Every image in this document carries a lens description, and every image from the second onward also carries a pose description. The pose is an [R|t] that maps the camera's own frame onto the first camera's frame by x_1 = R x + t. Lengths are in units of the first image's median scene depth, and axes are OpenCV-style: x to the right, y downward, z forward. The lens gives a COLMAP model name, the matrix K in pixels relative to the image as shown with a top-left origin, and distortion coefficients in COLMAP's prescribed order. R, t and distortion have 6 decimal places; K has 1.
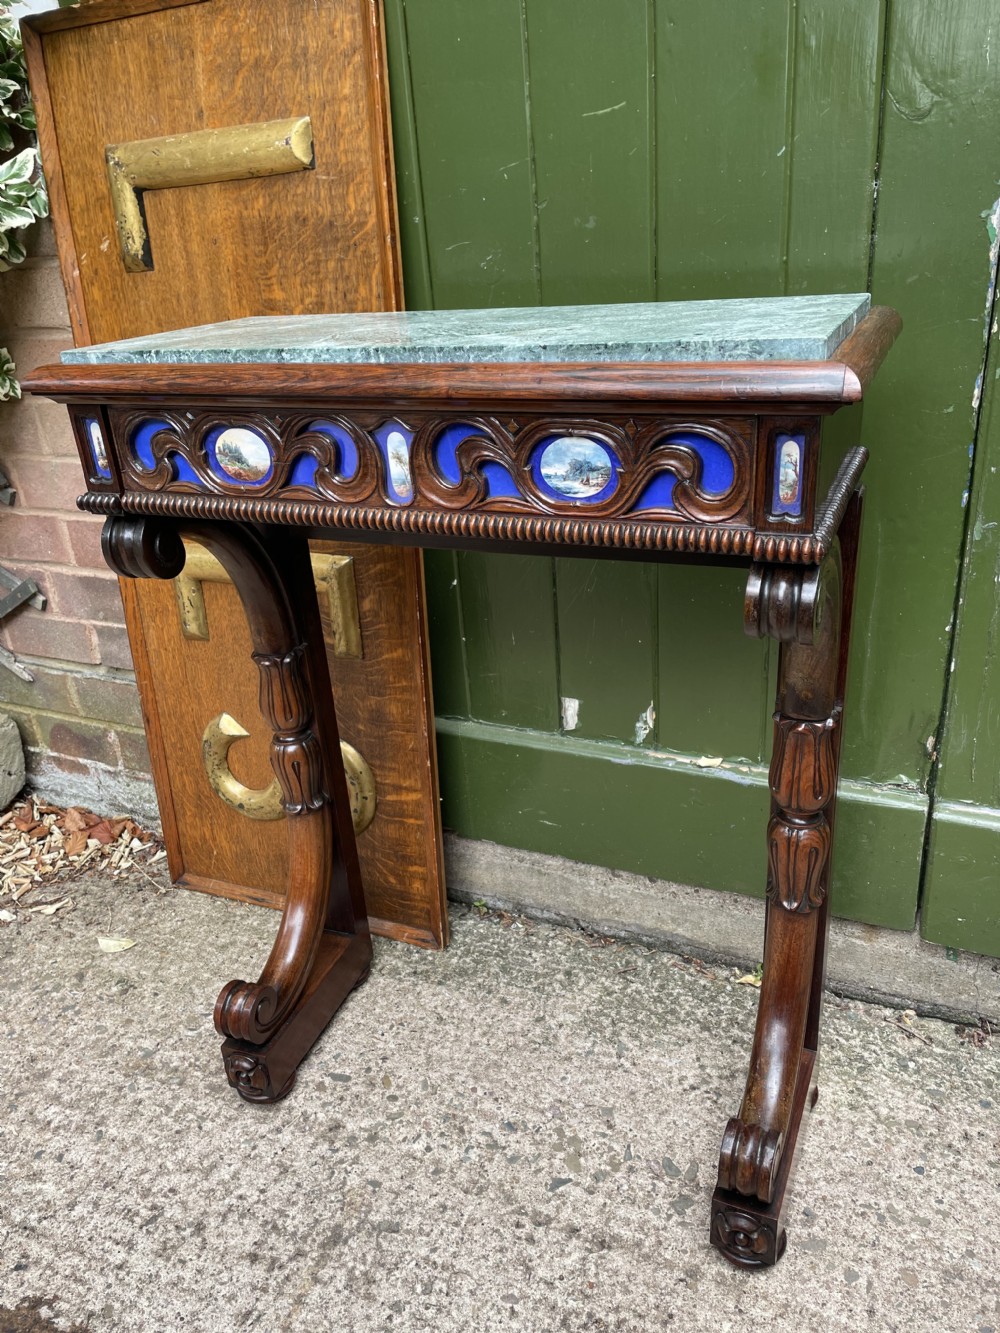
lens RADIAL K [[1034.1, 0, 495.8], [0, 1034.1, 659.8], [0, 0, 1]] dist [0.079927, -0.118935]
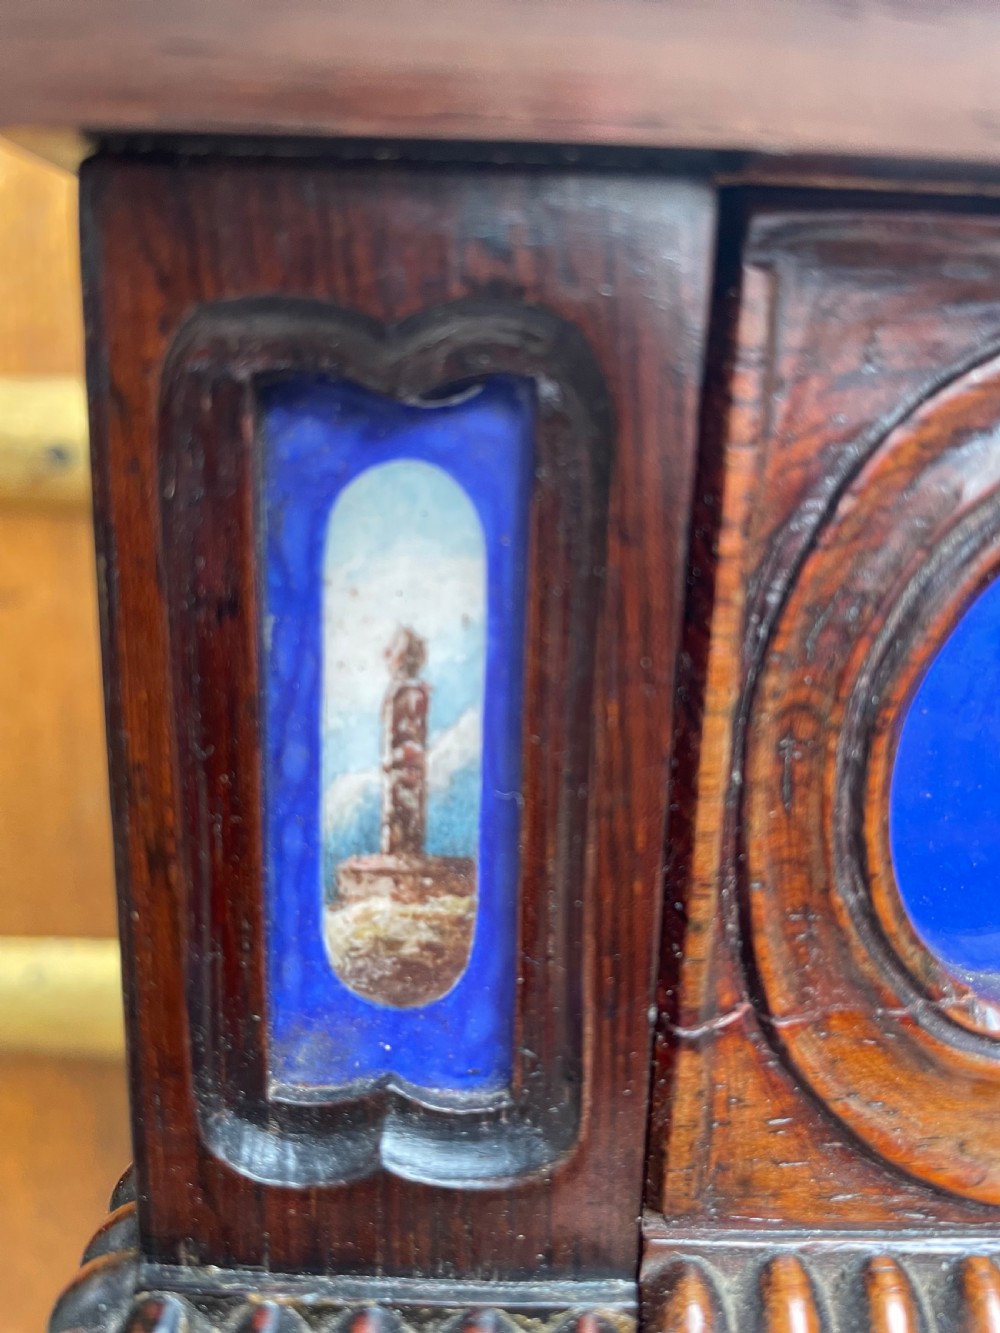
lens RADIAL K [[1039.1, 0, 504.4], [0, 1039.1, 666.8], [0, 0, 1]] dist [0.083629, -0.134718]
pose [[0.903477, -0.006488, 0.428587, -0.327515], [0.076118, 0.986422, -0.145526, -0.159299], [-0.421823, 0.164103, 0.891704, 0.742422]]
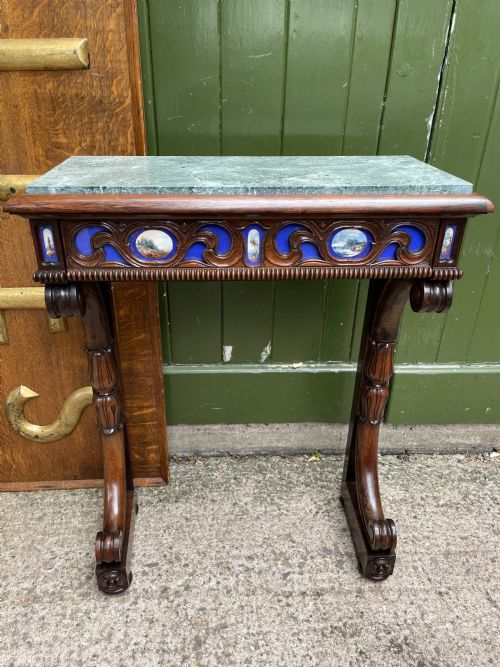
lens RADIAL K [[517.4, 0, 246.7], [0, 517.4, 331.3], [0, 0, 1]] dist [0.079927, -0.118935]
pose [[0.881202, -0.142005, 0.450908, -0.398294], [0.119149, 0.989741, 0.078849, -0.076263], [-0.457478, -0.015757, 0.889081, 0.101183]]
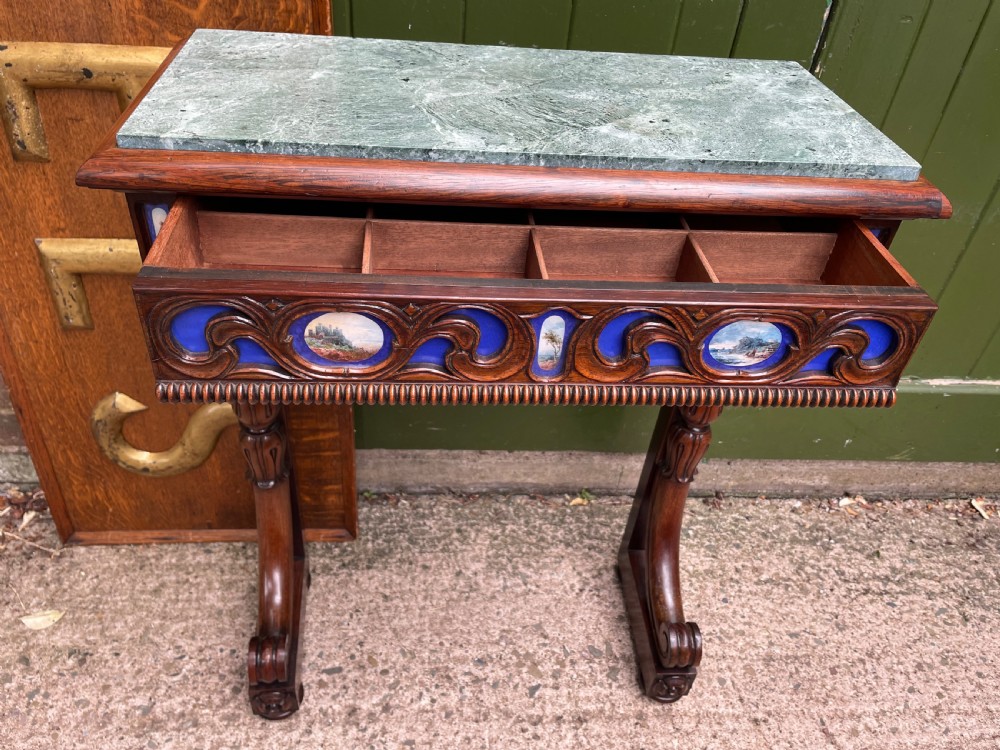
lens RADIAL K [[775.7, 0, 502.4], [0, 775.7, 368.0], [0, 0, 1]] dist [0.079927, -0.118935]
pose [[0.862868, -0.192764, 0.467227, -0.374304], [0.064359, 0.958795, 0.276713, -0.209641], [-0.501315, -0.208697, 0.839720, 0.207484]]
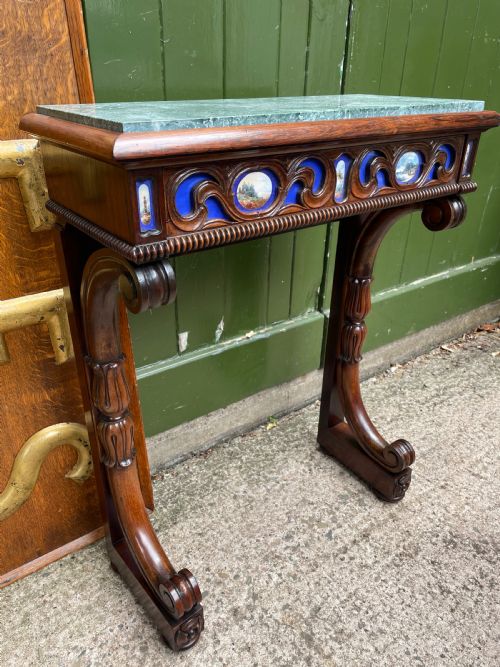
lens RADIAL K [[517.4, 0, 251.9], [0, 517.4, 332.1], [0, 0, 1]] dist [0.079927, -0.118935]
pose [[0.472102, -0.333169, 0.816161, -0.690724], [0.311063, 0.929237, 0.199396, -0.120266], [-0.824839, 0.159742, 0.542331, 0.481890]]
